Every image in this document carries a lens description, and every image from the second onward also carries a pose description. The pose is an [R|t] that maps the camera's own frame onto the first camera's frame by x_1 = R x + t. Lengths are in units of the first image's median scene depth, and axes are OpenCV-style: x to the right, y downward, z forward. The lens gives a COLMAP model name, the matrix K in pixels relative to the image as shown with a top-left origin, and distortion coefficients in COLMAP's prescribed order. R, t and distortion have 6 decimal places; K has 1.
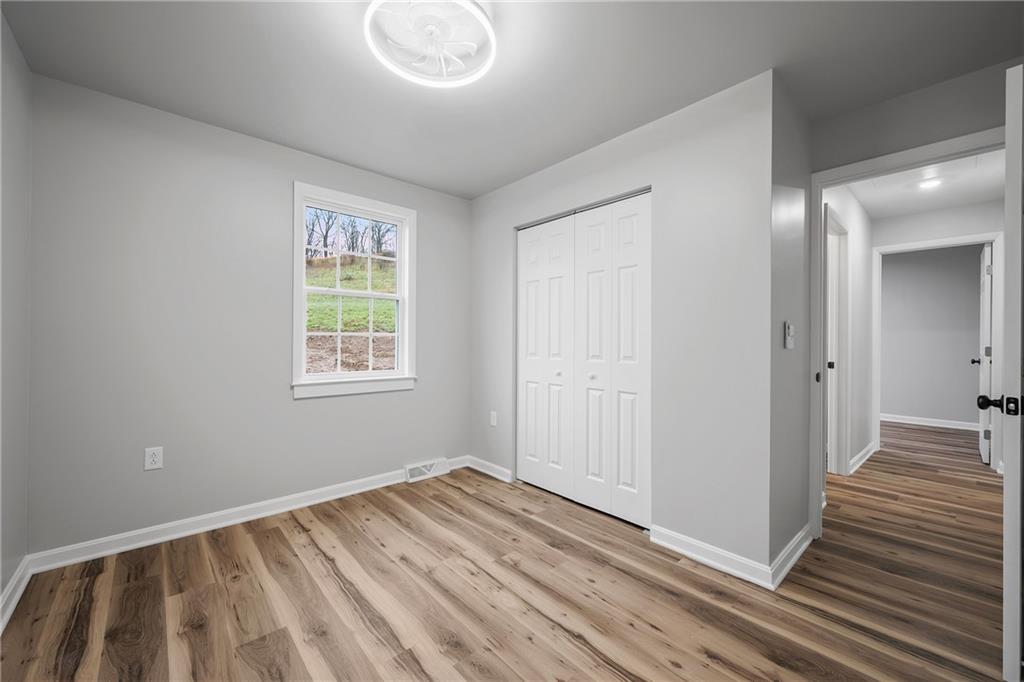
lens RADIAL K [[401.6, 0, 504.4], [0, 401.6, 342.9], [0, 0, 1]] dist [-0.002155, 0.000265]
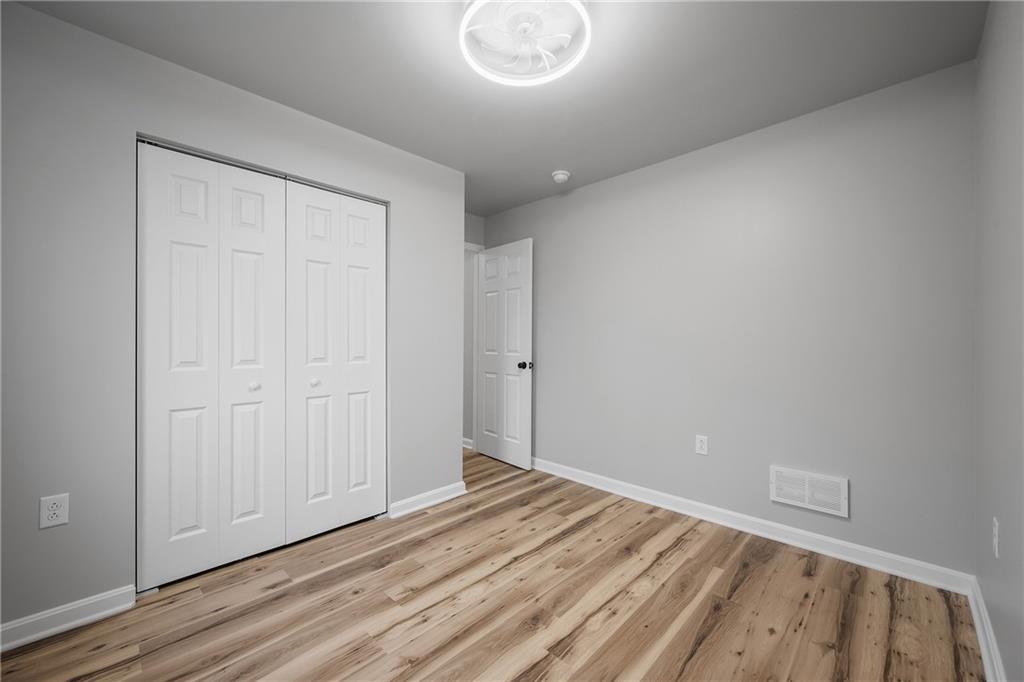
lens RADIAL K [[401.6, 0, 520.3], [0, 401.6, 343.9], [0, 0, 1]] dist [-0.002155, 0.000265]
pose [[-0.087978, -0.012960, 0.996038, -0.803049], [0.003637, 0.999905, 0.013332, -0.011473], [-0.996116, 0.004795, -0.087922, 0.757996]]
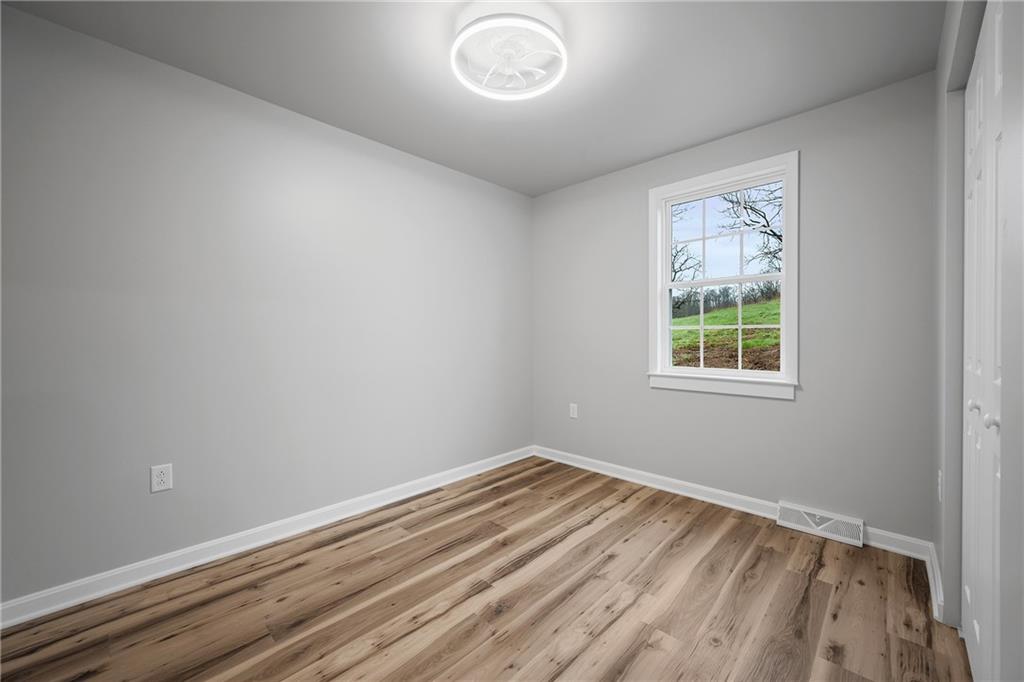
lens RADIAL K [[401.6, 0, 519.2], [0, 401.6, 342.5], [0, 0, 1]] dist [-0.002155, 0.000265]
pose [[0.089546, 0.010388, -0.995929, 0.644018], [-0.001626, 0.999946, 0.010283, 0.006990], [0.995981, 0.000698, 0.089558, 0.640121]]
